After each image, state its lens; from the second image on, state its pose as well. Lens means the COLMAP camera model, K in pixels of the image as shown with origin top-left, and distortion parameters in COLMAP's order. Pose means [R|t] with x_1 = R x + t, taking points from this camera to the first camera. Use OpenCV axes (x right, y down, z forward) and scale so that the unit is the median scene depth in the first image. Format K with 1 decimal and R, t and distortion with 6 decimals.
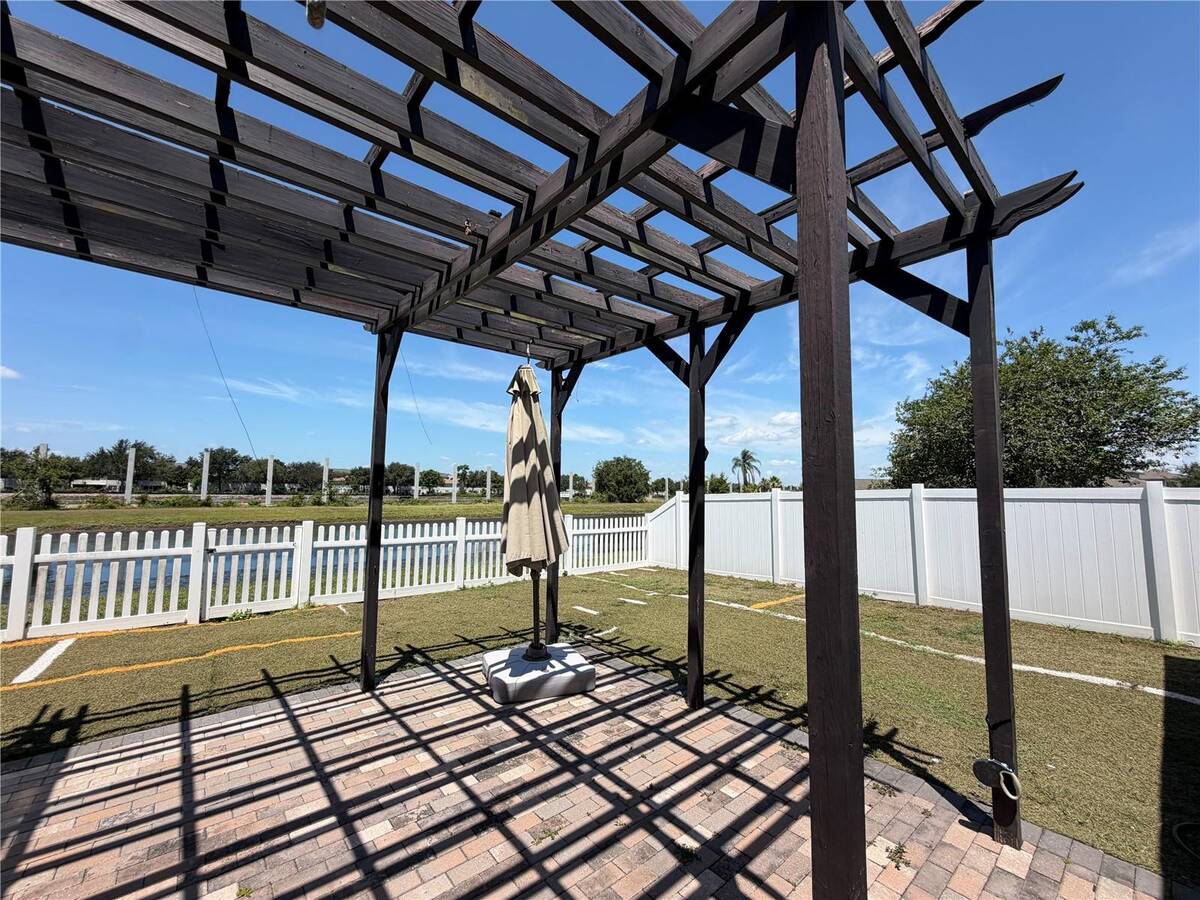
lens RADIAL K [[479.9, 0, 598.2], [0, 479.9, 450.0], [0, 0, 1]] dist [0.000041, 0.000032]
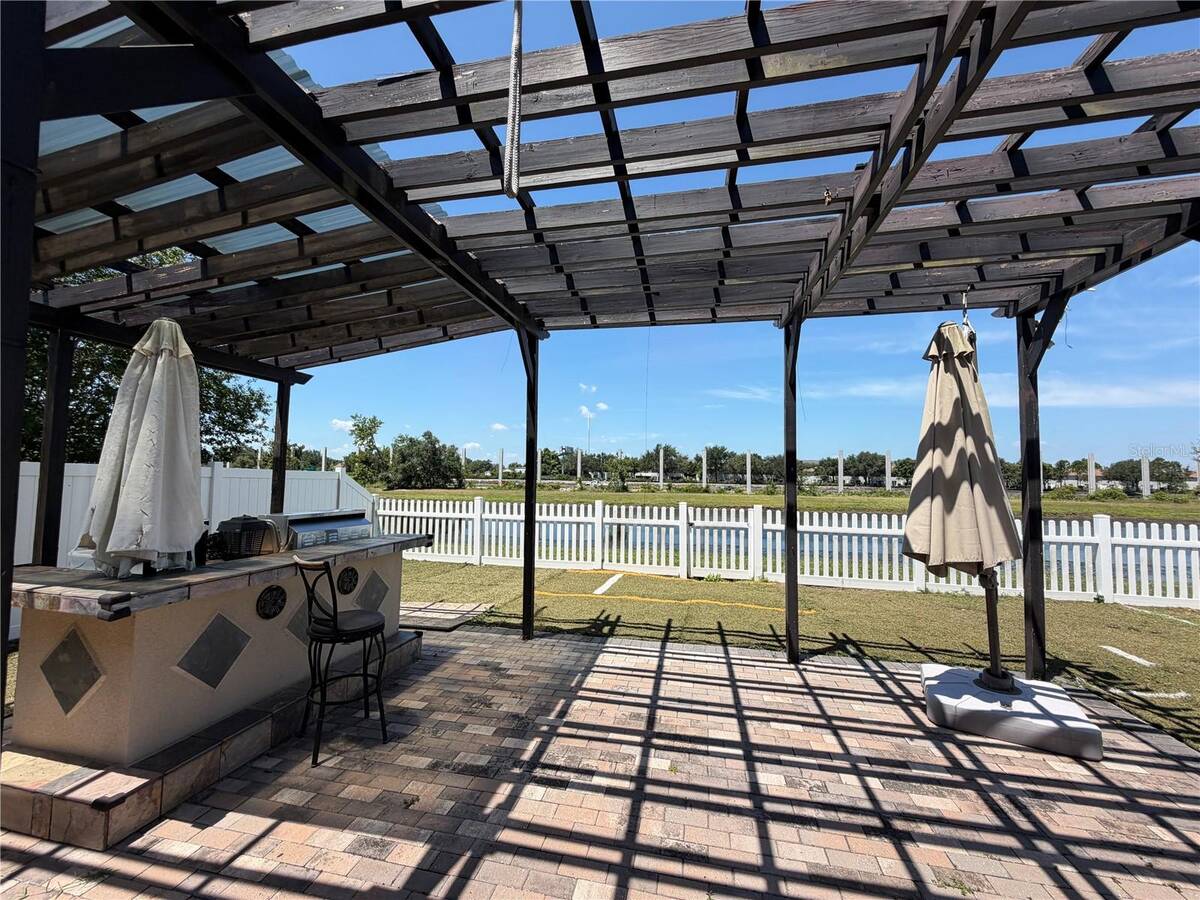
lens RADIAL K [[479.9, 0, 595.5], [0, 479.9, 449.3], [0, 0, 1]] dist [0.000041, 0.000032]
pose [[0.610080, -0.047222, -0.790931, 0.142254], [0.060997, 0.998059, -0.012538, 0.016813], [0.789988, -0.040595, 0.611777, 0.022699]]
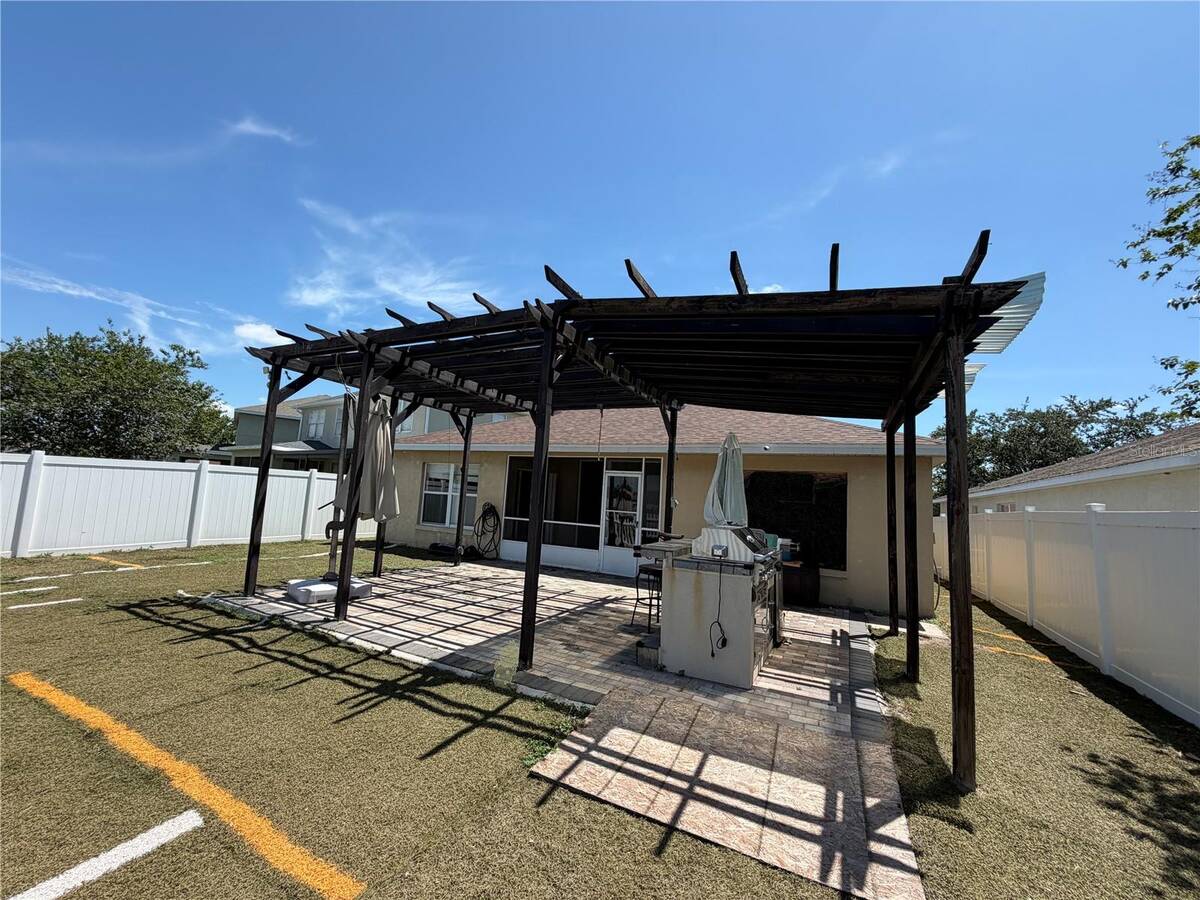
lens RADIAL K [[479.9, 0, 598.5], [0, 479.9, 448.6], [0, 0, 1]] dist [0.000041, 0.000032]
pose [[-0.391707, 0.064454, 0.917830, -2.419012], [-0.141581, 0.981440, -0.129344, 0.126305], [-0.909132, -0.180612, -0.375311, 1.122973]]
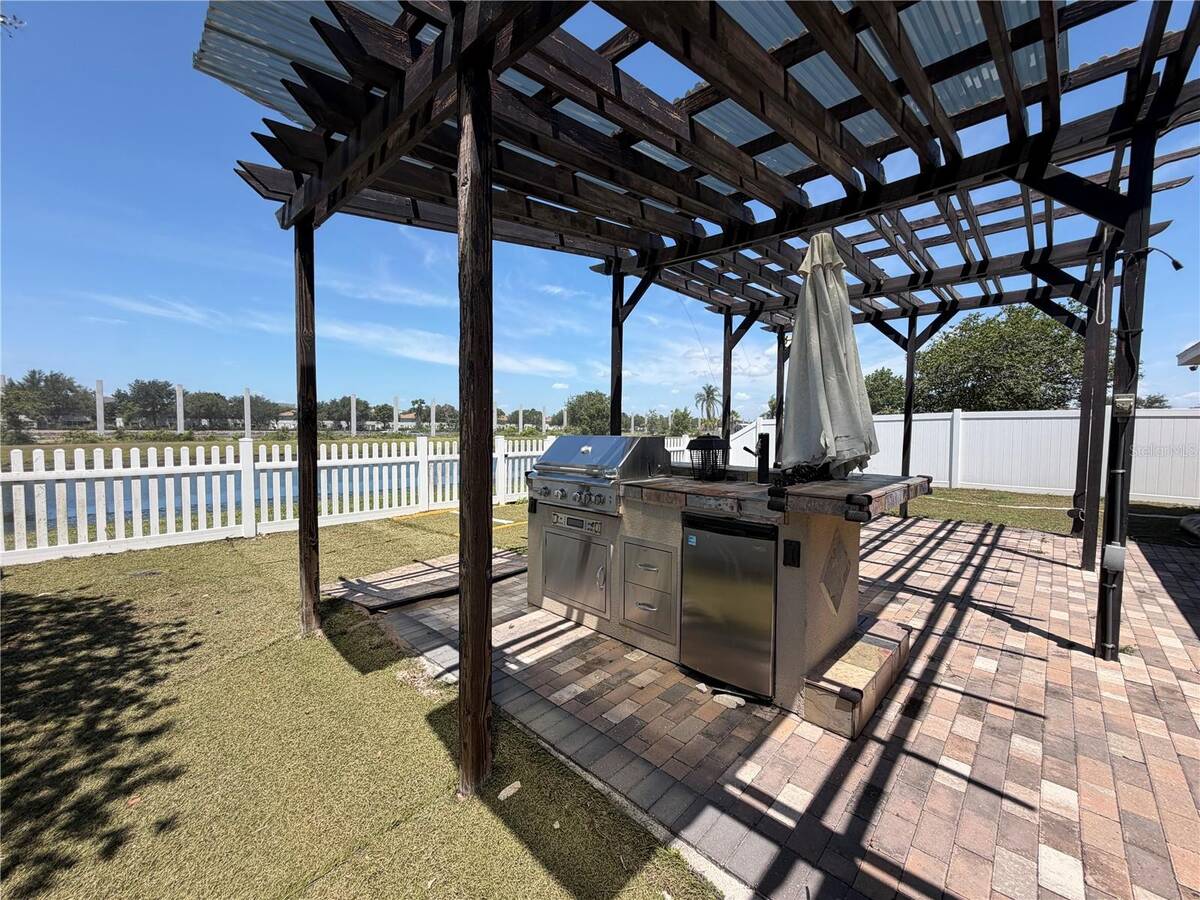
lens RADIAL K [[479.9, 0, 599.5], [0, 479.9, 455.1], [0, 0, 1]] dist [0.000041, 0.000032]
pose [[0.994129, -0.010503, 0.107693, -1.384786], [-0.005263, 0.989407, 0.145073, 0.003212], [-0.108076, -0.144788, 0.983543, -0.842479]]
